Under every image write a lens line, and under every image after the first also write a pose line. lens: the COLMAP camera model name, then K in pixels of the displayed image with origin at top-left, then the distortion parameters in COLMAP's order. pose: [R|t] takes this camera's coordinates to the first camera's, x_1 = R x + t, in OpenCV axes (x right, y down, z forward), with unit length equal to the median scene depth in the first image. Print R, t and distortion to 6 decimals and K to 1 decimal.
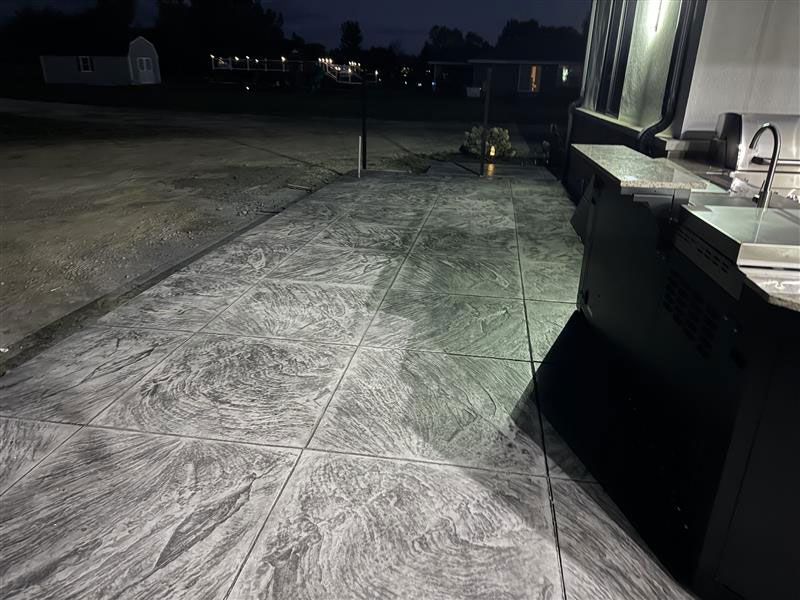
lens RADIAL K [[575.3, 0, 400.0], [0, 575.3, 300.0], [0, 0, 1]] dist [0.029395, -0.064608]
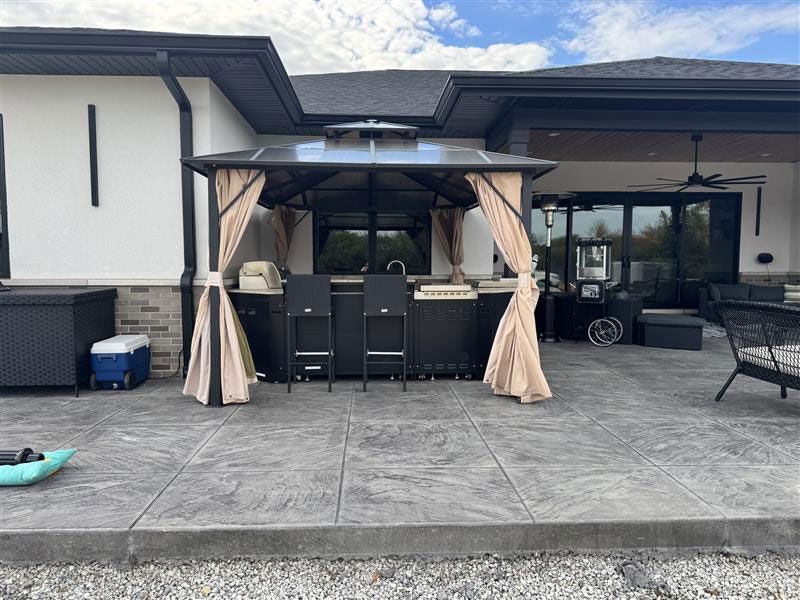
lens RADIAL K [[575.3, 0, 400.0], [0, 575.3, 300.0], [0, 0, 1]] dist [0.029395, -0.064608]
pose [[-0.214256, -0.099435, 0.971703, -1.539350], [0.338534, 0.925587, 0.169361, -0.420658], [-0.916236, 0.365241, -0.164651, 1.081921]]
